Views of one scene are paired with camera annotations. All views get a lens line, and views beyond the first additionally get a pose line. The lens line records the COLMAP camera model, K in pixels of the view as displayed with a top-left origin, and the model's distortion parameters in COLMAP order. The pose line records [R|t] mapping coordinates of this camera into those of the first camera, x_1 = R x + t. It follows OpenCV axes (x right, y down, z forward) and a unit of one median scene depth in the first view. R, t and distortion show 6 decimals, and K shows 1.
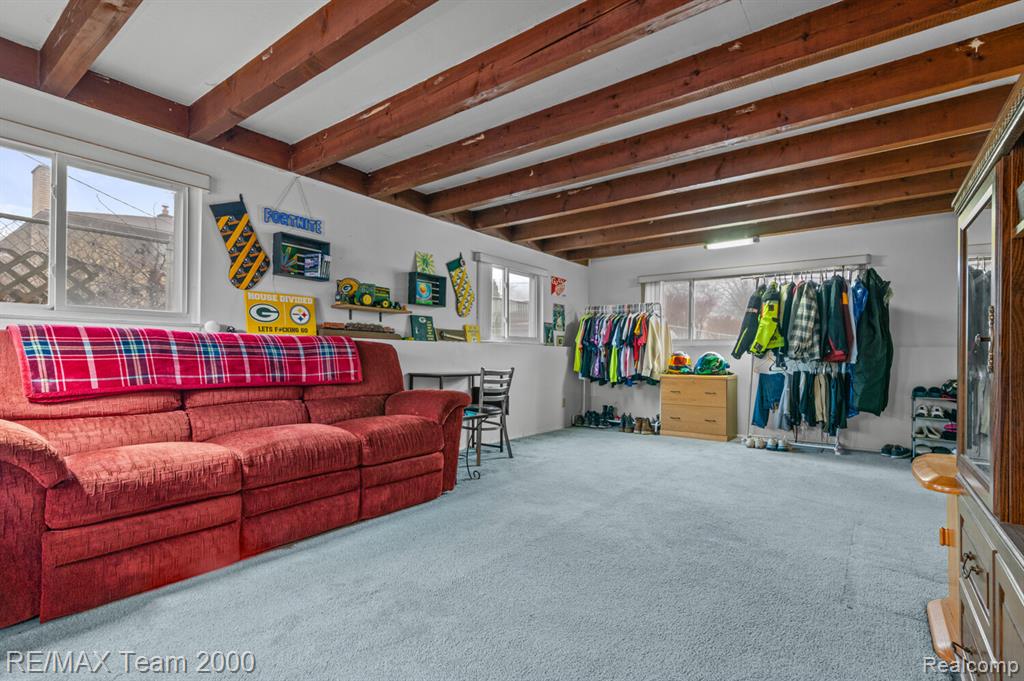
lens RADIAL K [[484.9, 0, 516.0], [0, 484.9, 353.0], [0, 0, 1]] dist [0.000552, 0.000005]
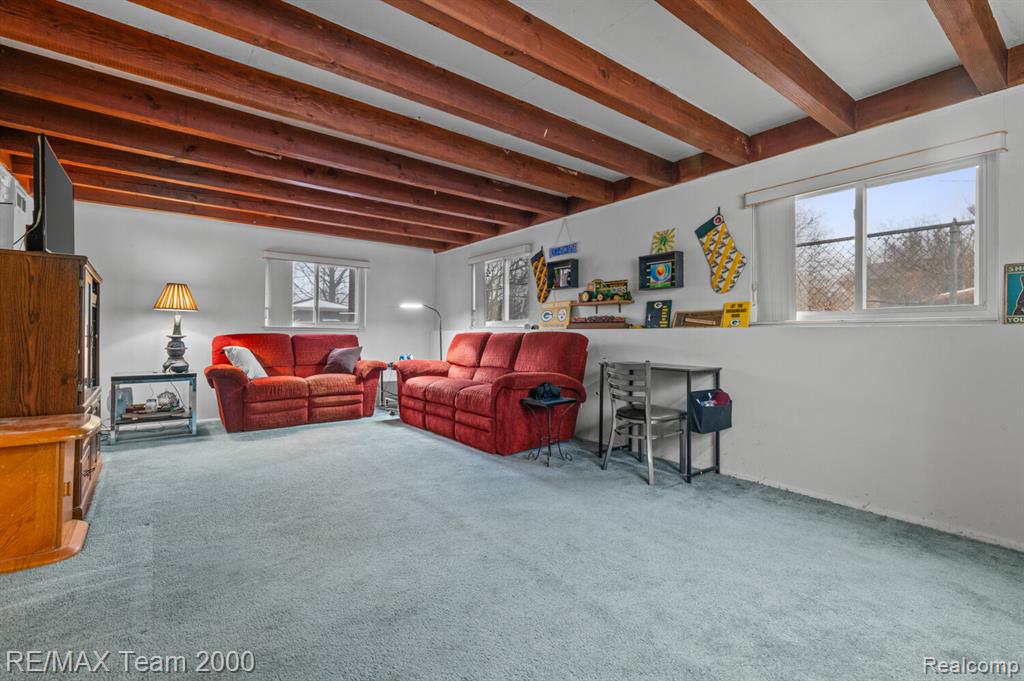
lens RADIAL K [[467.6, 0, 533.8], [0, 467.6, 328.3], [0, 0, 1]] dist [0.001747, 0.000104]
pose [[-0.251495, -0.032141, -0.967325, 0.731861], [-0.007989, 0.999483, -0.031133, 0.003726], [0.967826, -0.000102, -0.251622, 1.026302]]
